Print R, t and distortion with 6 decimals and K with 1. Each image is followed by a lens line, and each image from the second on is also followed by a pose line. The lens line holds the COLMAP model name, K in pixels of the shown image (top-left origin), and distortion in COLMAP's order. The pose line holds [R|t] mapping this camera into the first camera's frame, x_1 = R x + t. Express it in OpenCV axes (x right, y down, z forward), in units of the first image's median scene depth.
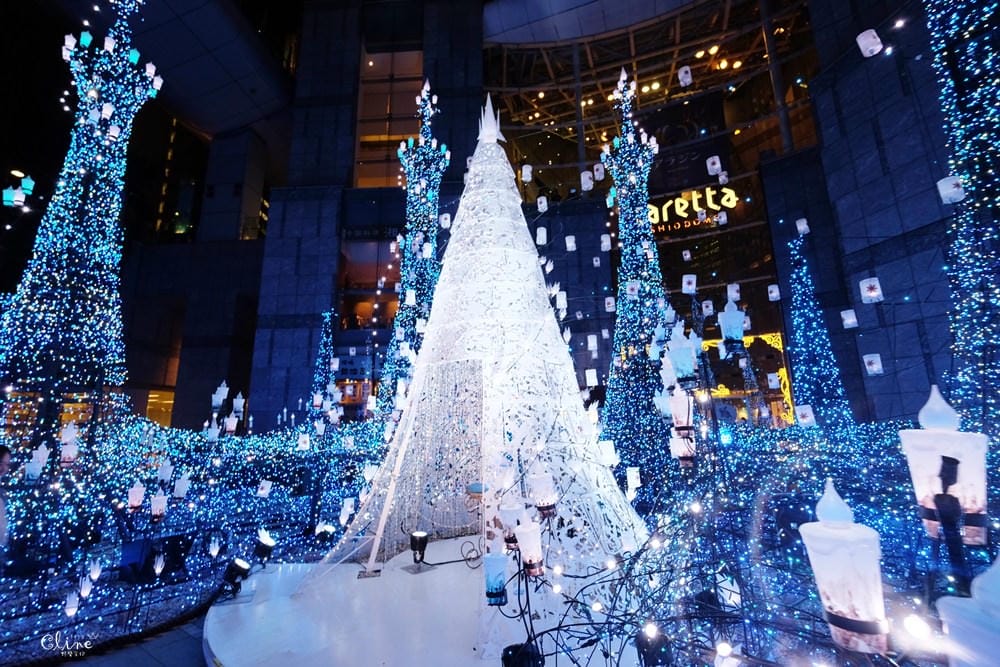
lens RADIAL K [[438.8, 0, 499.1], [0, 438.8, 327.3], [0, 0, 1]] dist [-0.000778, -0.000352]
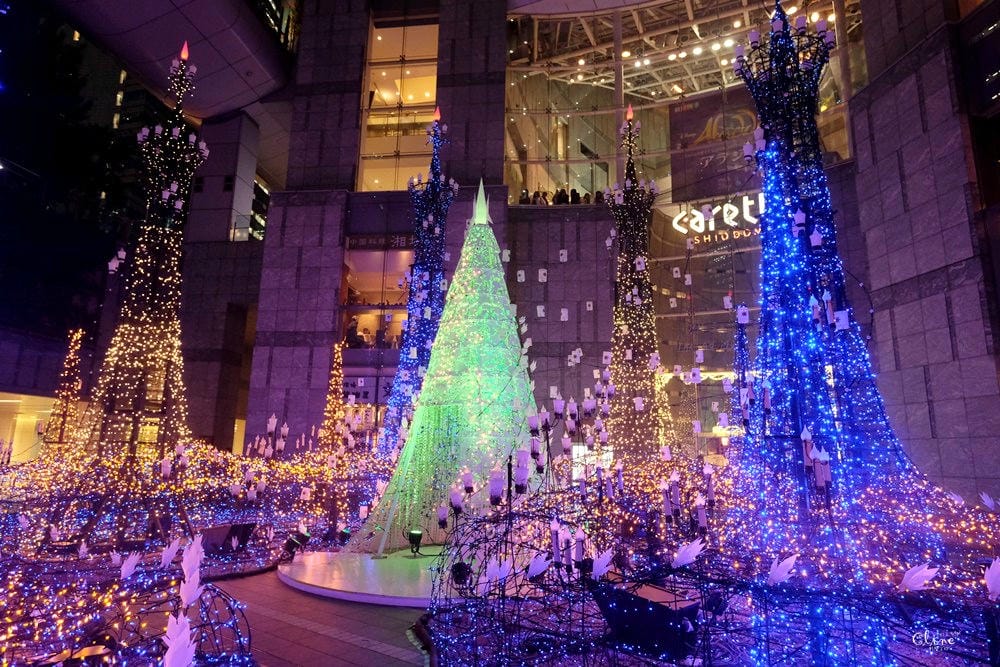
lens RADIAL K [[618.3, 0, 497.4], [0, 618.3, 328.1], [0, 0, 1]] dist [0.008223, -0.003401]
pose [[0.996708, 0.020072, -0.078554, 0.101512], [-0.019618, 0.999786, 0.006547, -0.085793], [0.078669, -0.004984, 0.996888, -0.432493]]
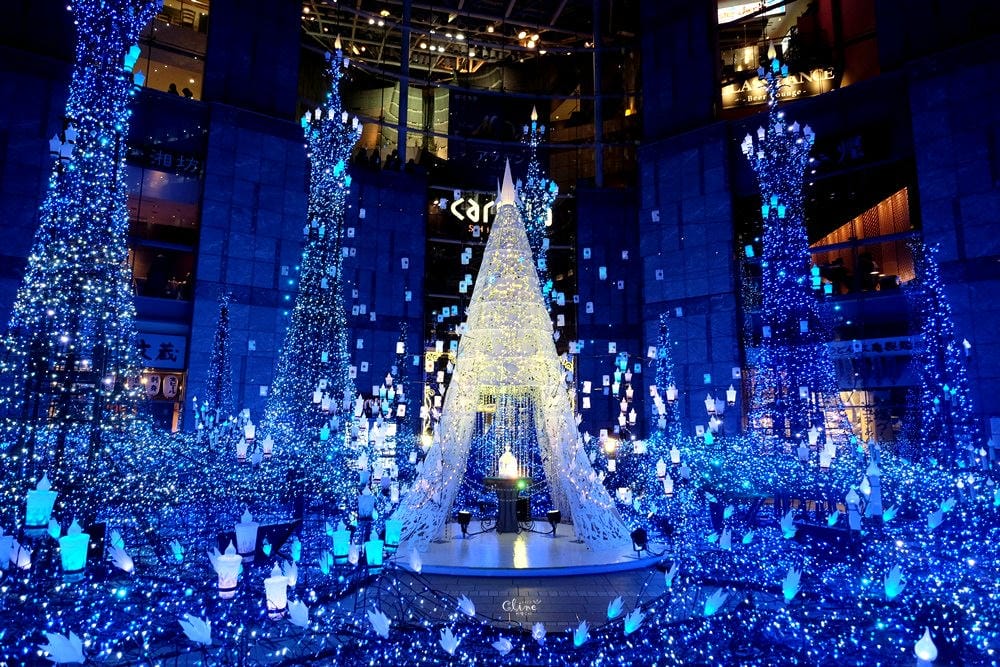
lens RADIAL K [[690.8, 0, 498.5], [0, 690.8, 327.3], [0, 0, 1]] dist [0.003039, -0.001452]
pose [[0.814766, 0.119513, 0.567338, -0.683675], [-0.141629, 0.989907, -0.005134, -0.036290], [-0.562225, -0.076169, 0.823469, -0.389352]]
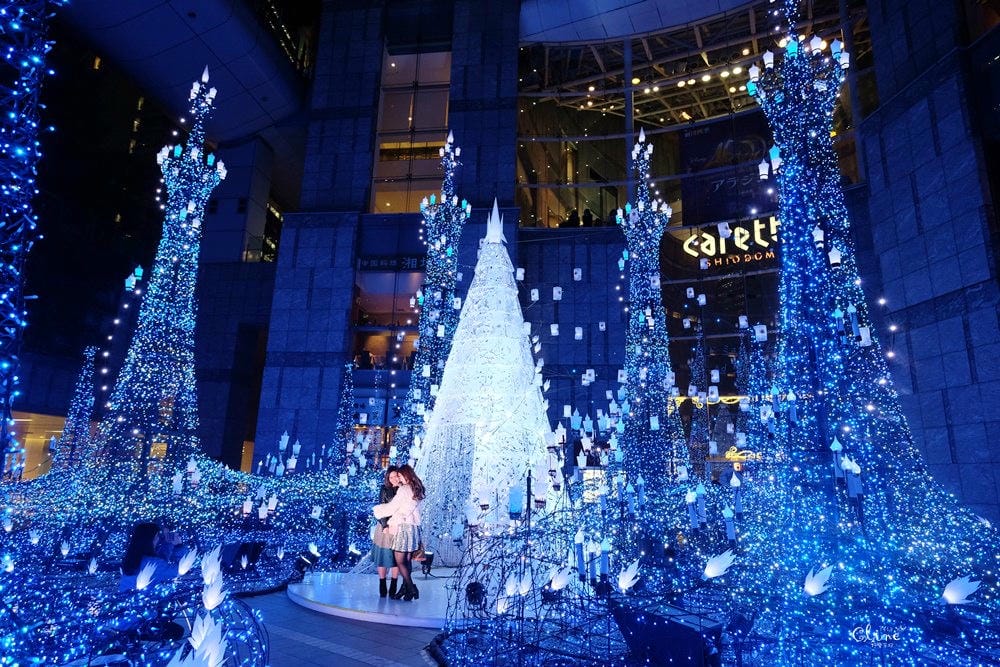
lens RADIAL K [[618.3, 0, 496.8], [0, 618.3, 329.2], [0, 0, 1]] dist [0.008223, -0.003401]
pose [[0.995470, 0.023524, -0.092123, 0.091559], [-0.026518, 0.999155, -0.031409, -0.075357], [0.091306, 0.033710, 0.995252, -0.430762]]
